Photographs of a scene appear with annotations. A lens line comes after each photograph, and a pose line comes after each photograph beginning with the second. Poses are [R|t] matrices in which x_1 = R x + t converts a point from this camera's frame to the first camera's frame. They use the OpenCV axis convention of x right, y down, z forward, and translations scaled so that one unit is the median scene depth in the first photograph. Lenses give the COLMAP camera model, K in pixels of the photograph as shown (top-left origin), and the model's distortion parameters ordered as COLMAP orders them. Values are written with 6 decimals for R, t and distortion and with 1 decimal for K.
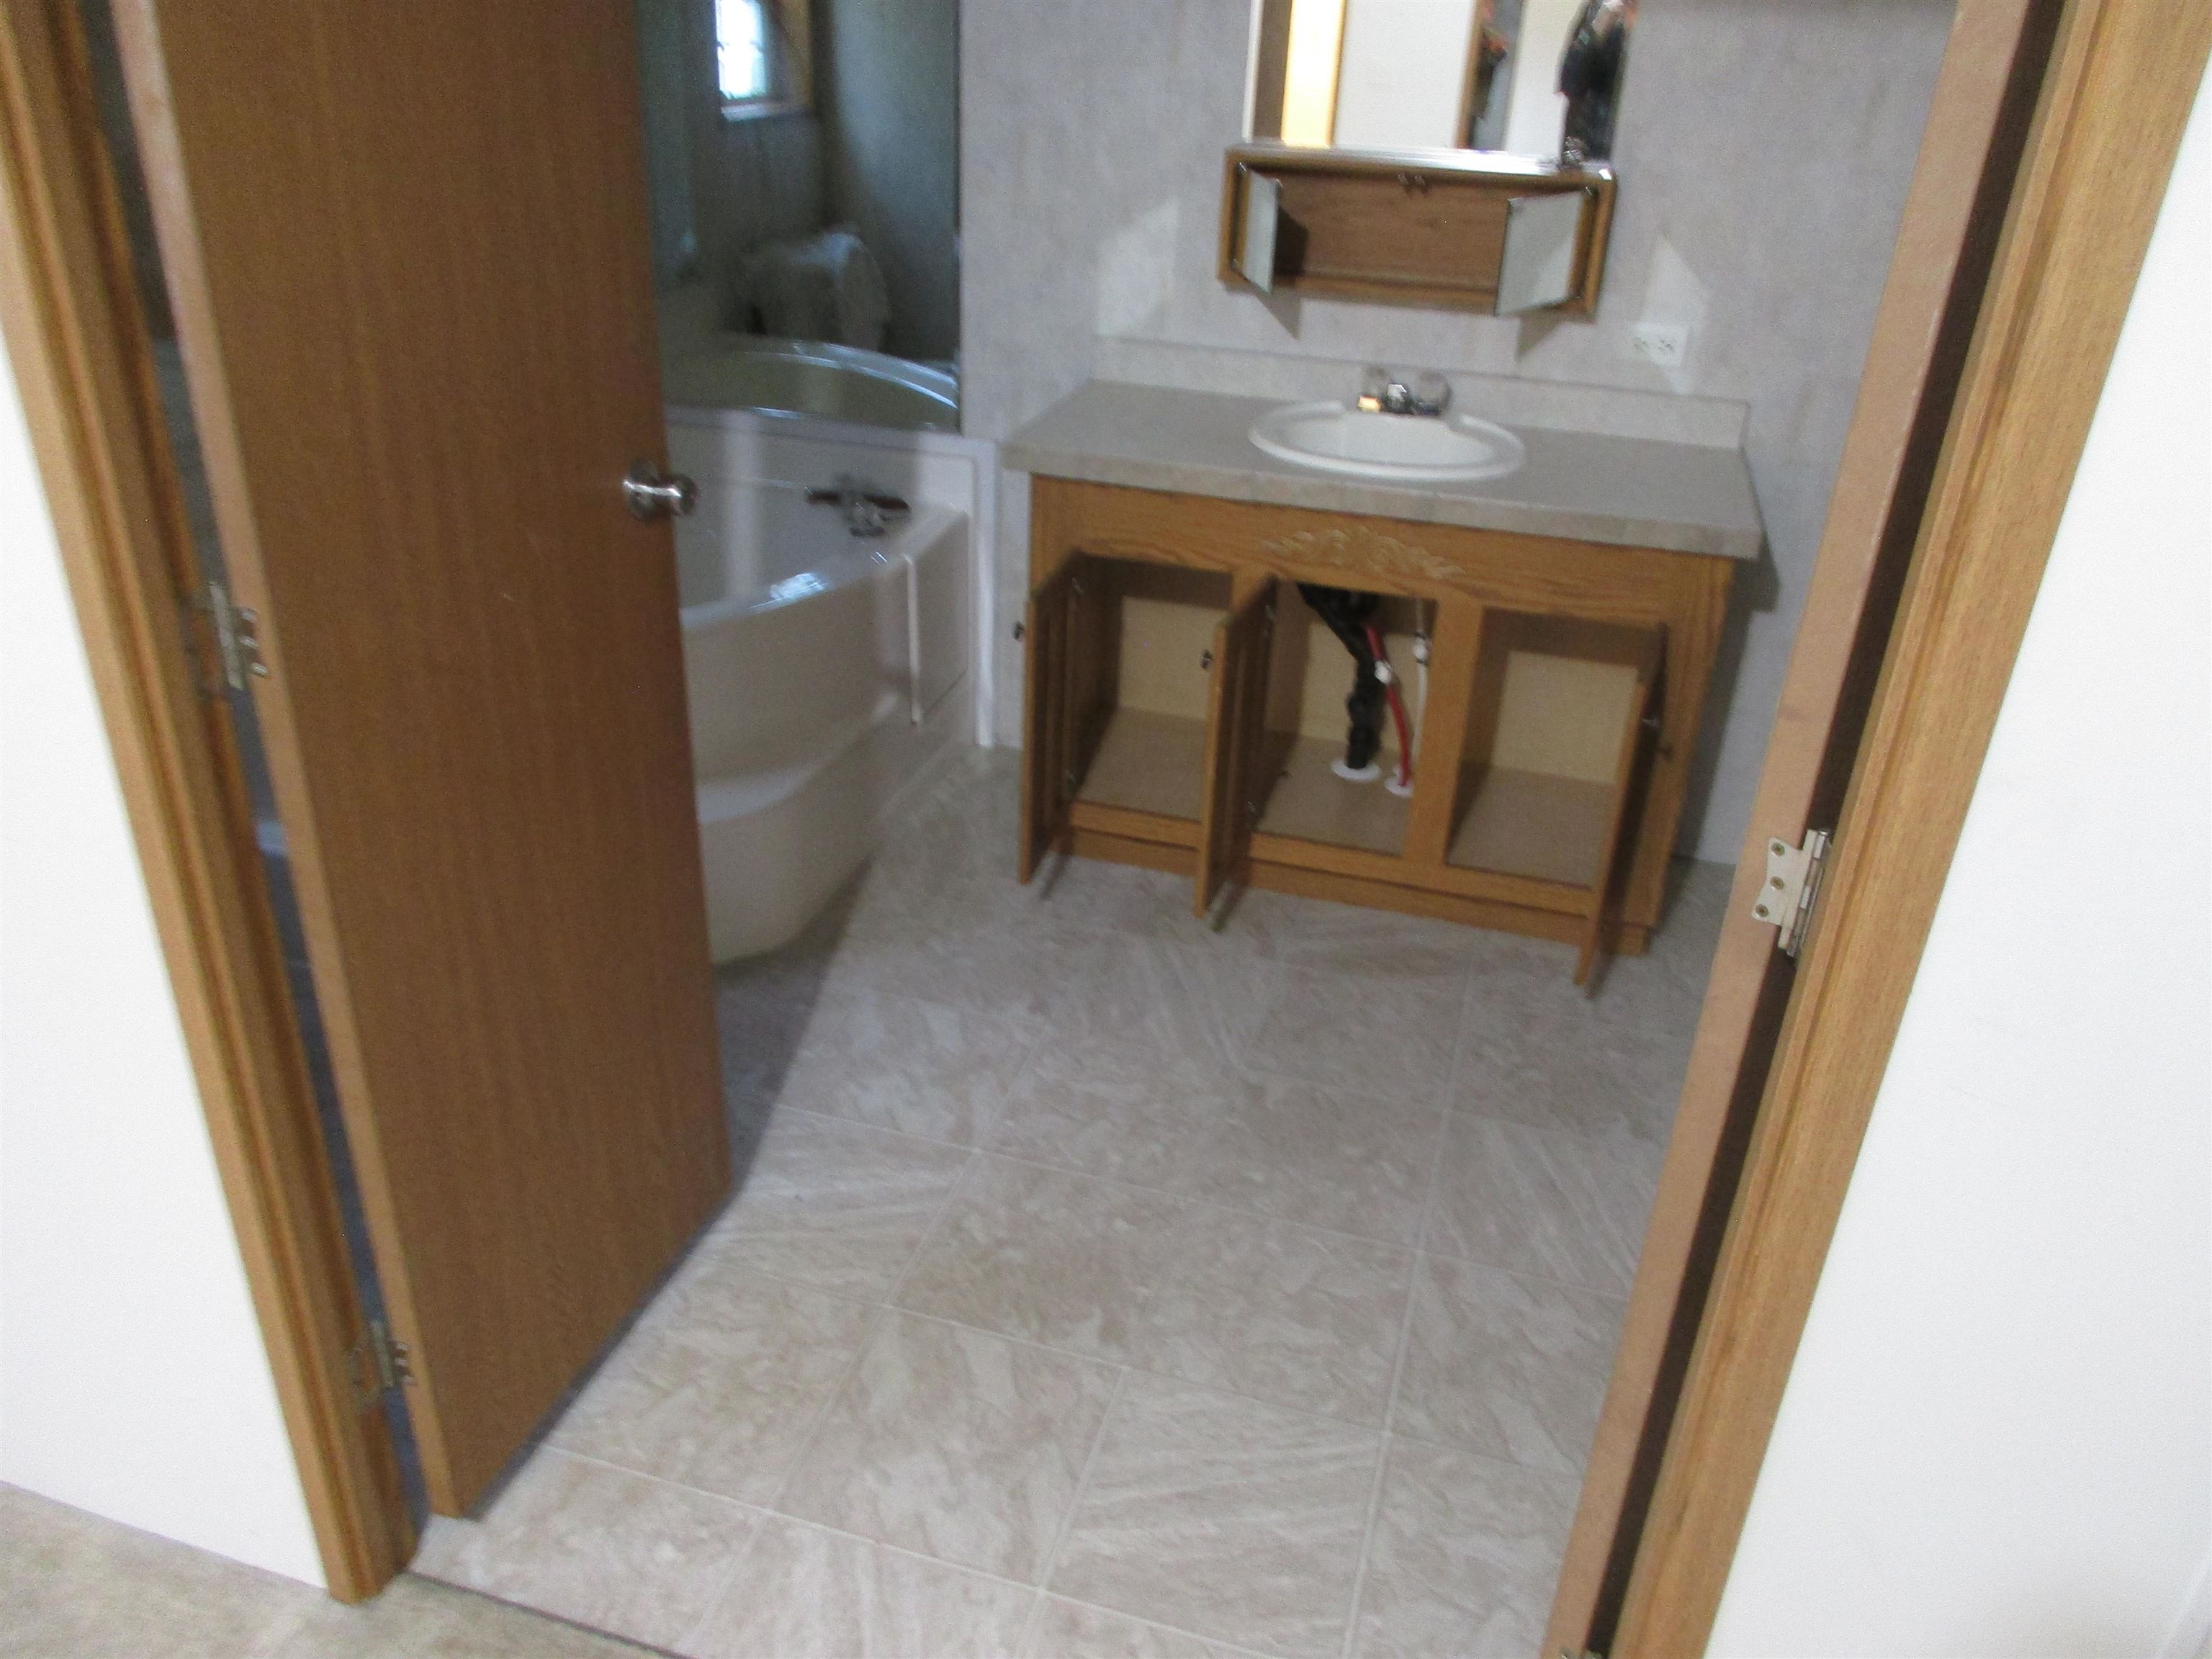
lens RADIAL K [[1654.5, 0, 1104.3], [0, 1654.5, 823.3], [0, 0, 1]] dist [0.003955, -0.006389]
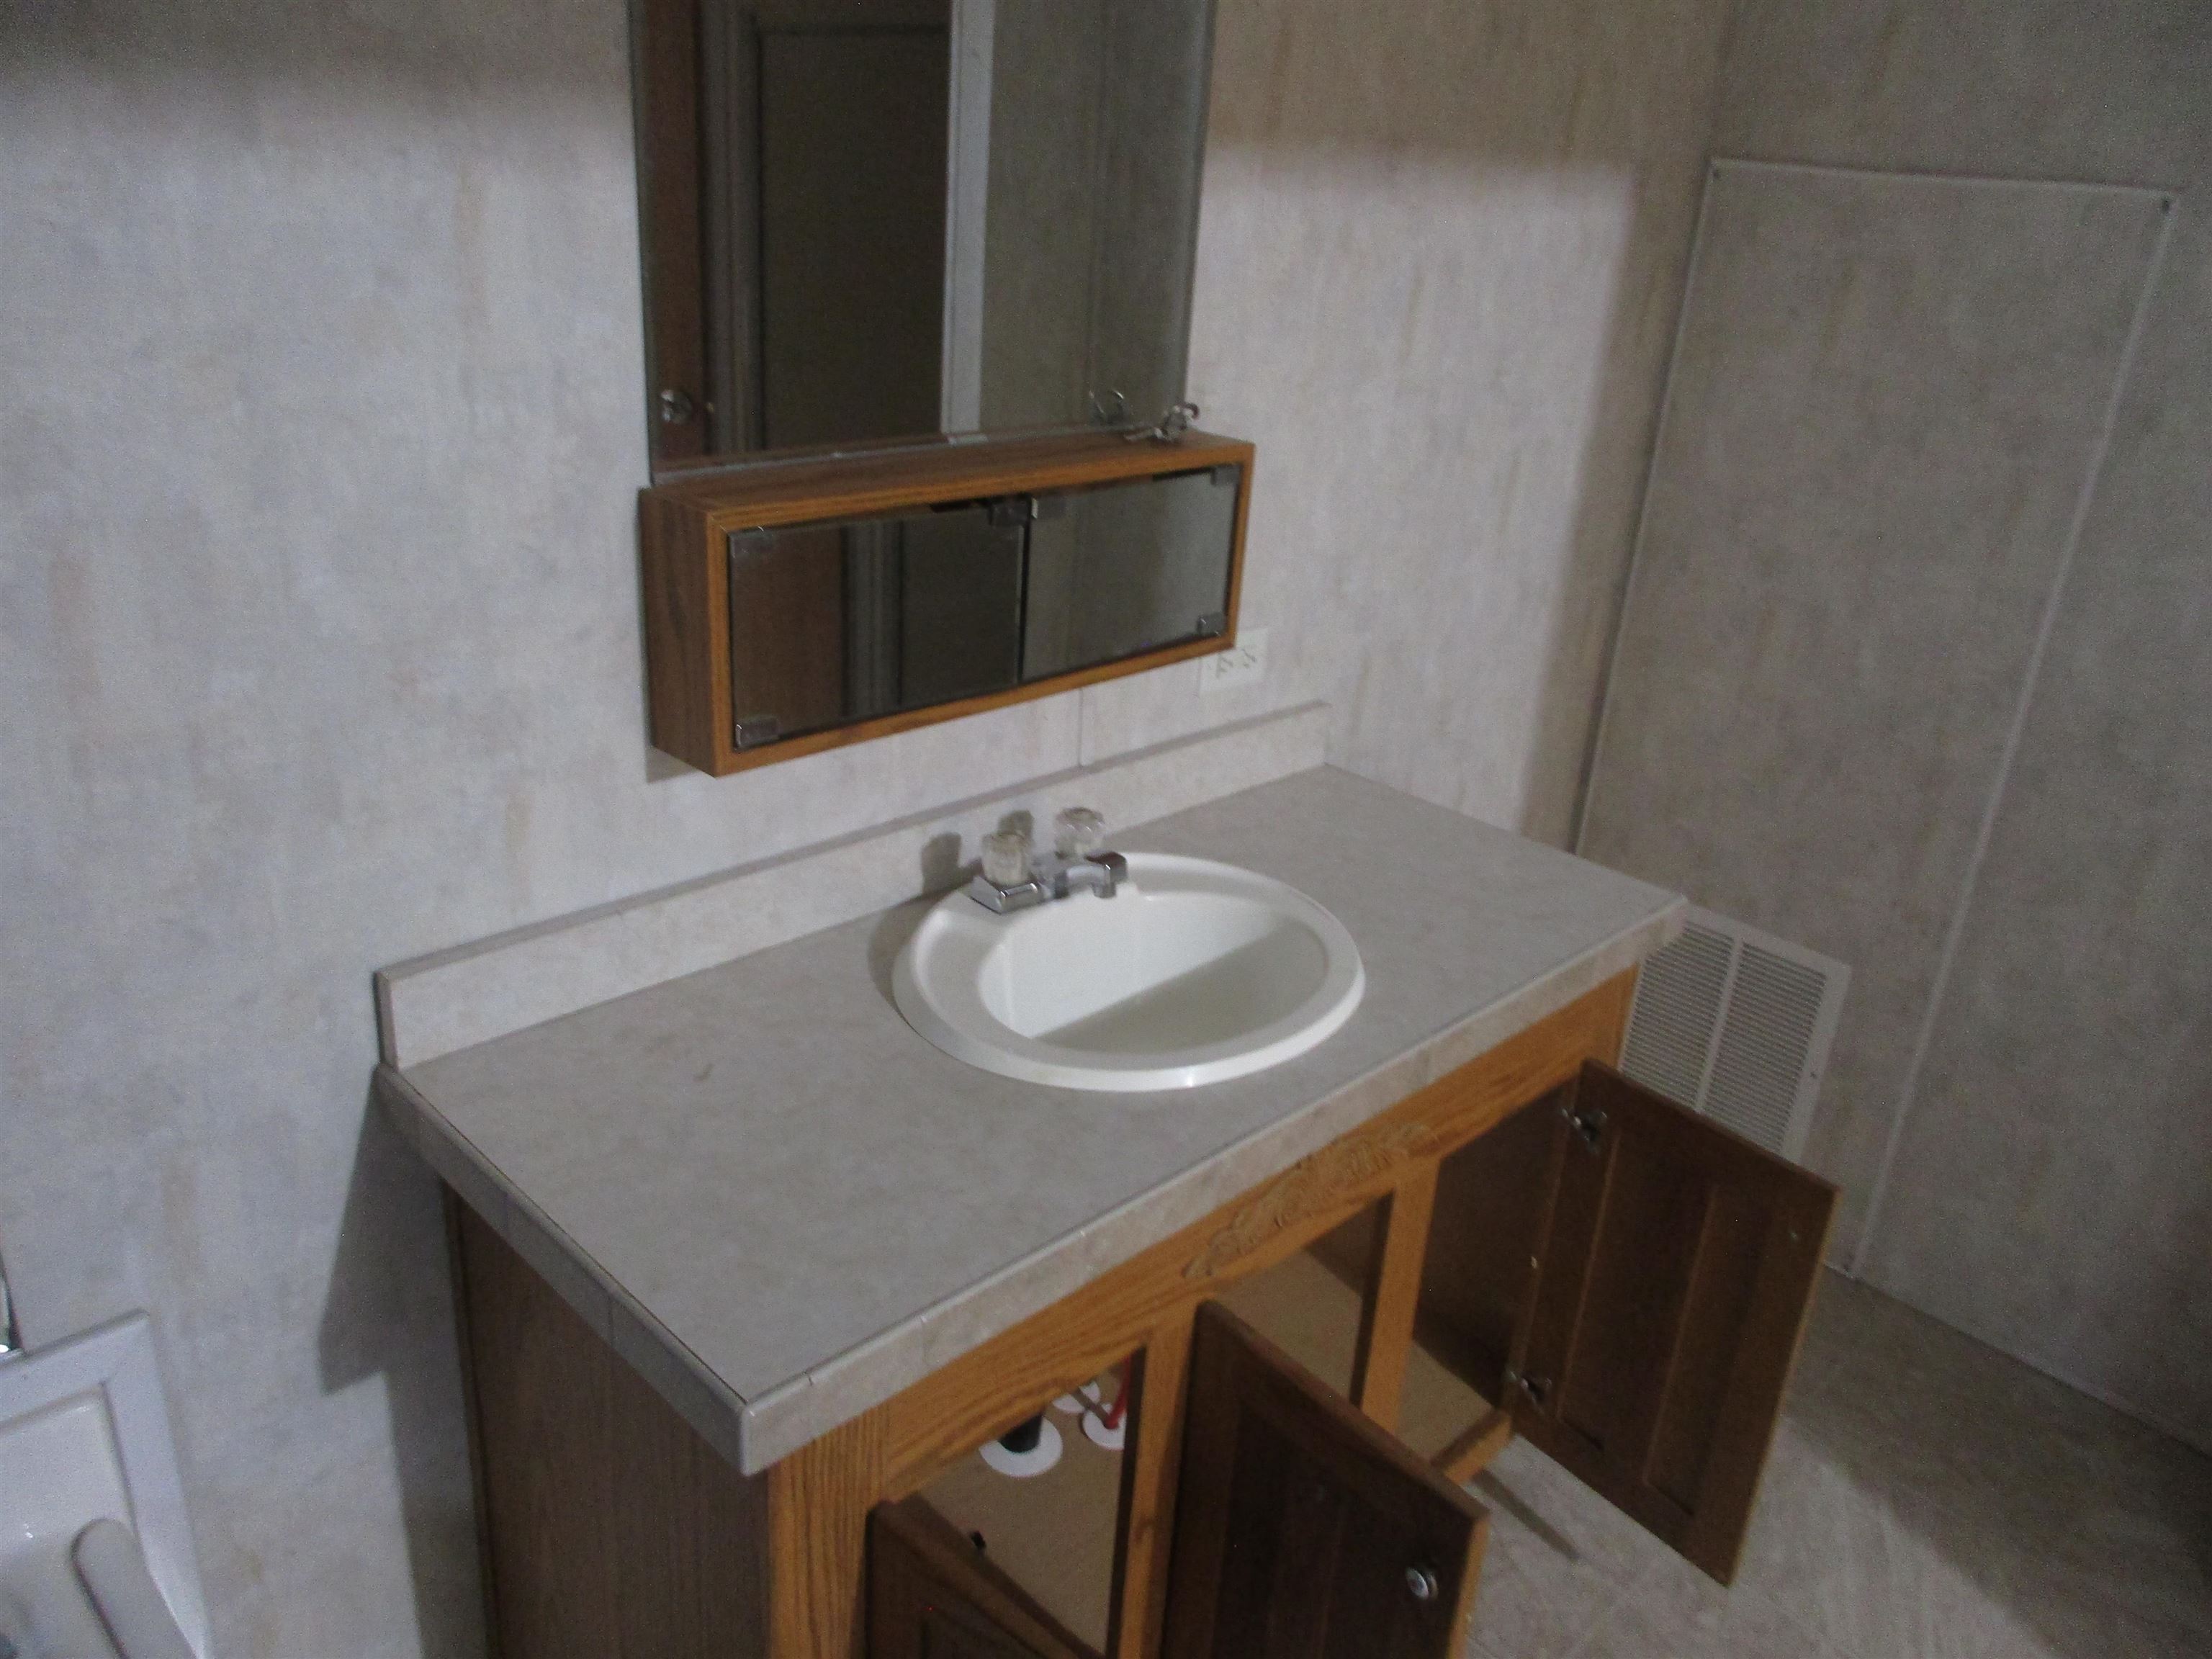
lens RADIAL K [[1654.5, 0, 1093.3], [0, 1654.5, 813.5], [0, 0, 1]] dist [0.003955, -0.006389]
pose [[0.484691, -0.340905, 0.805518, -0.267791], [0.361587, 0.916641, 0.170363, -0.382233], [-0.796448, 0.208691, 0.567554, 0.704709]]
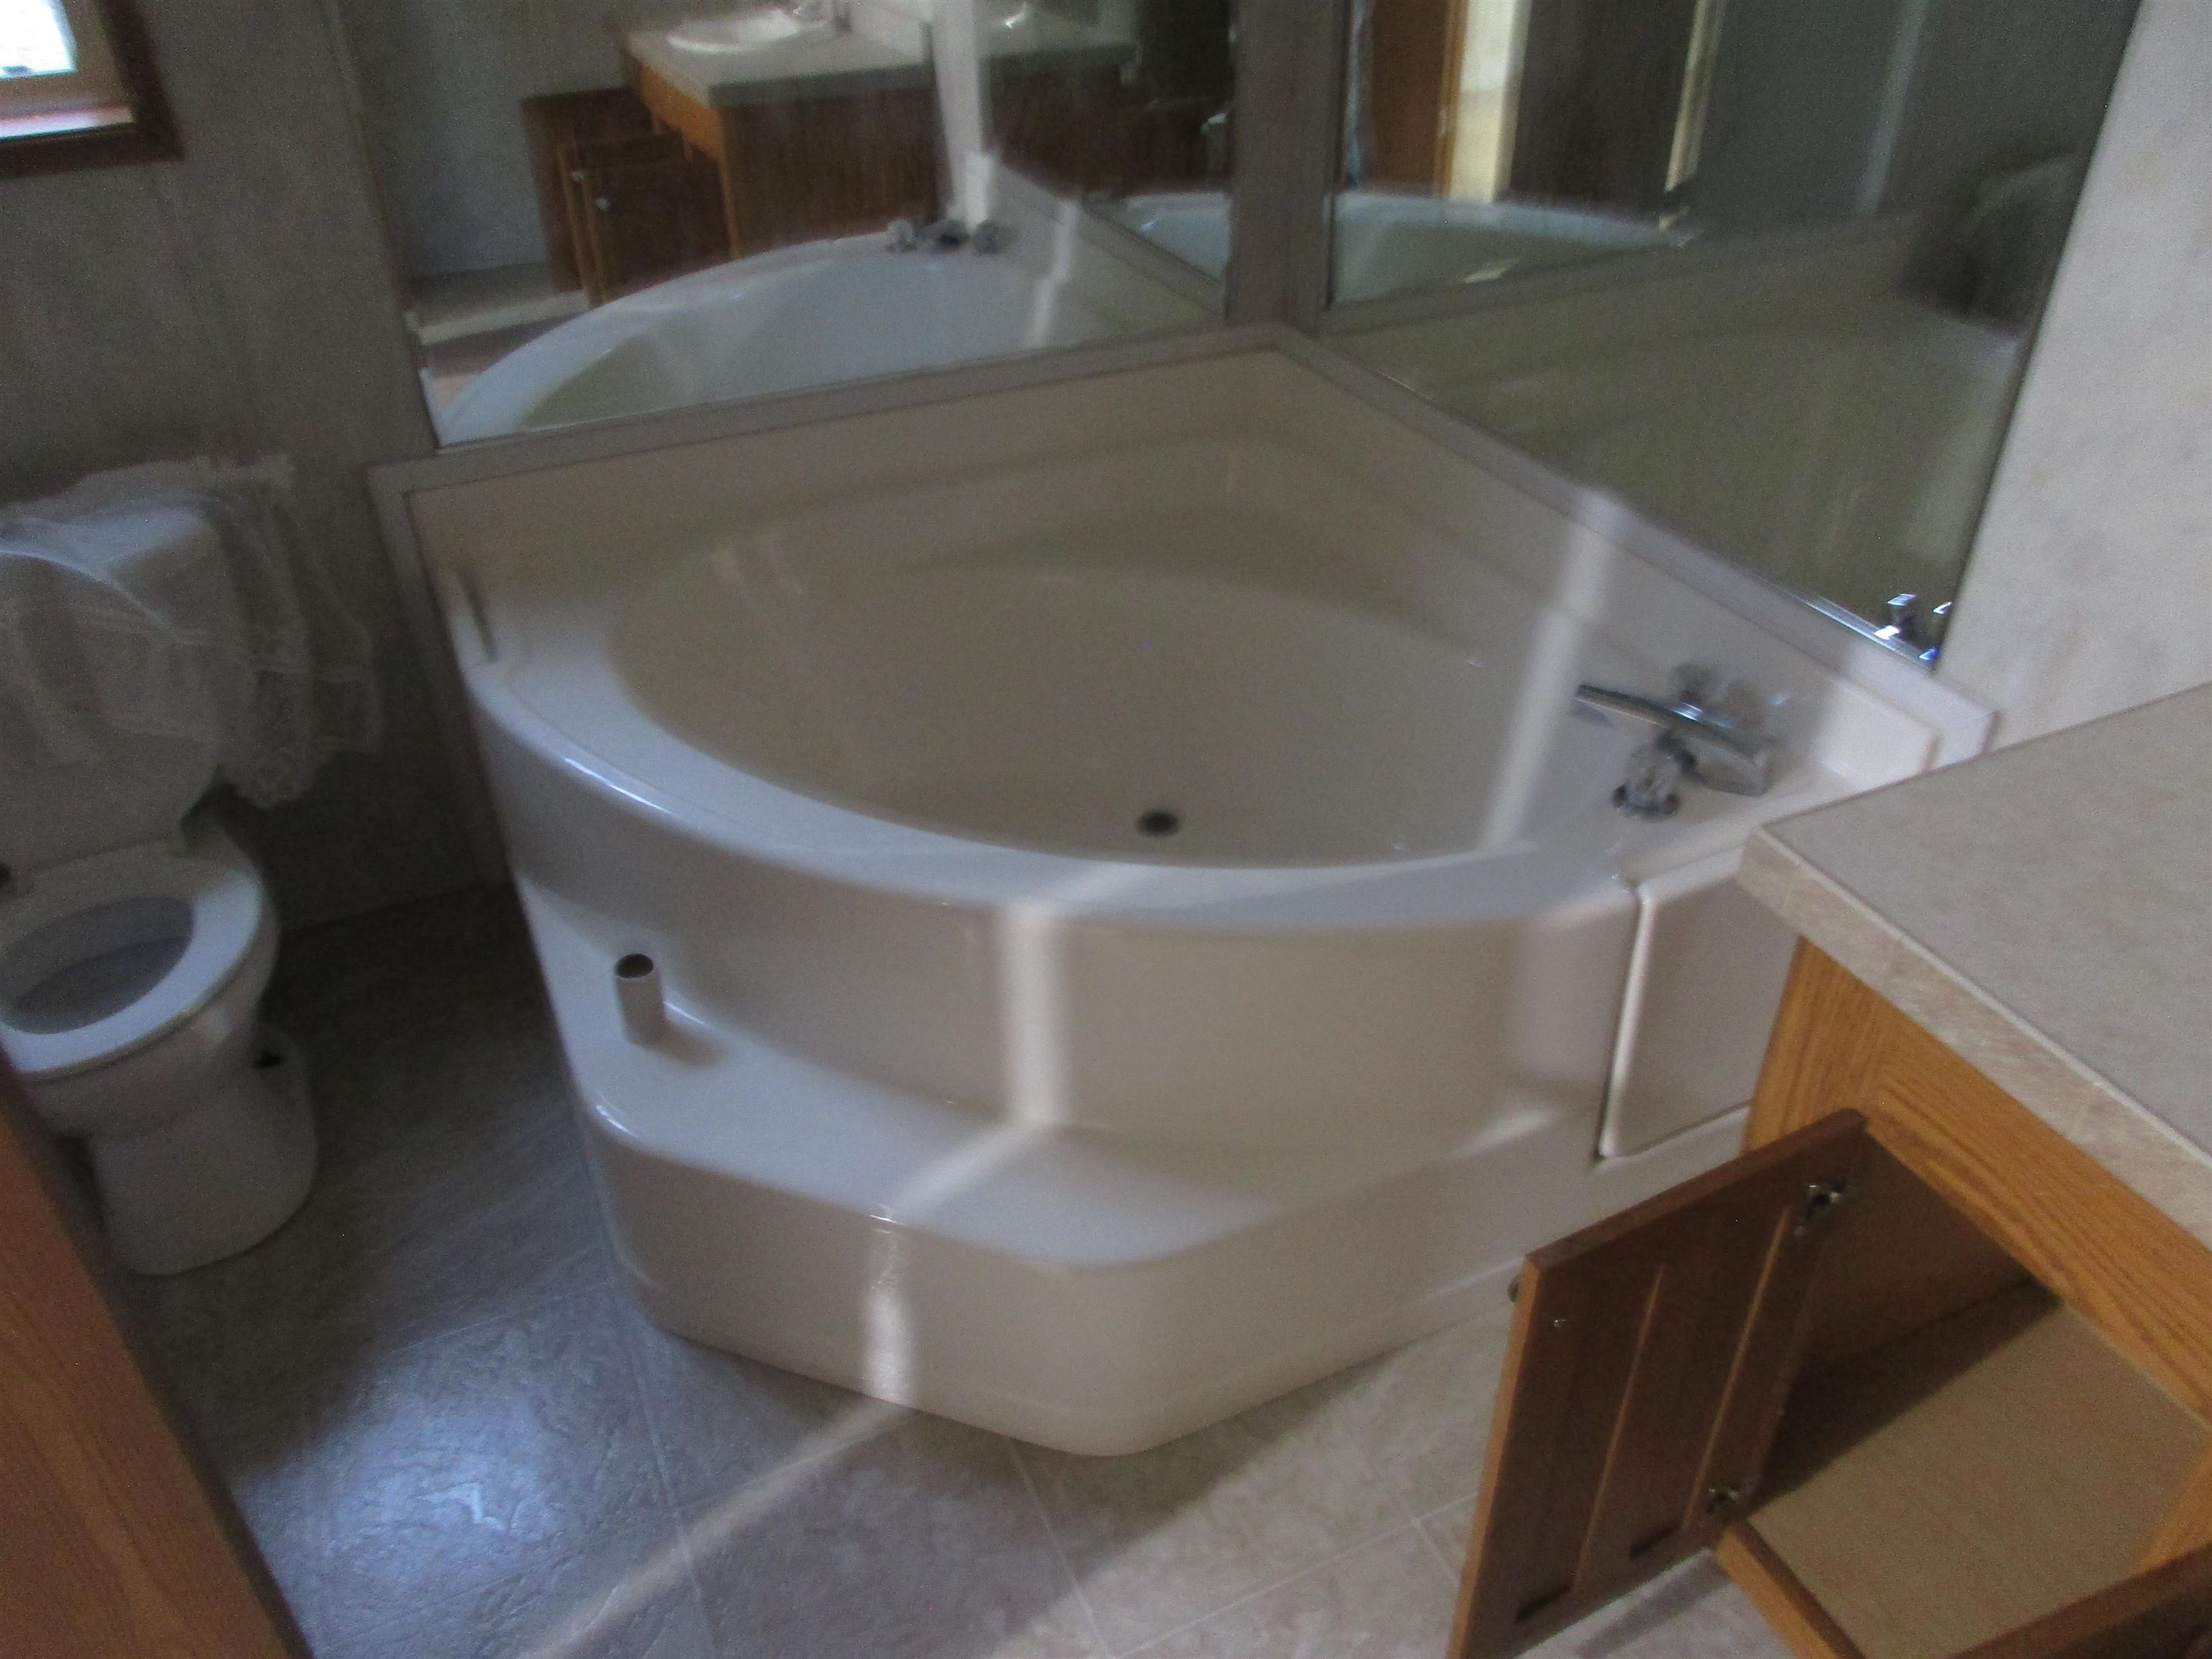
lens RADIAL K [[1654.5, 0, 1105.4], [0, 1654.5, 842.7], [0, 0, 1]] dist [0.003955, -0.006389]
pose [[0.657374, 0.392456, -0.643303, 0.101625], [-0.312772, 0.918772, 0.240897, -0.275444], [0.685590, 0.042847, 0.726726, 0.580129]]
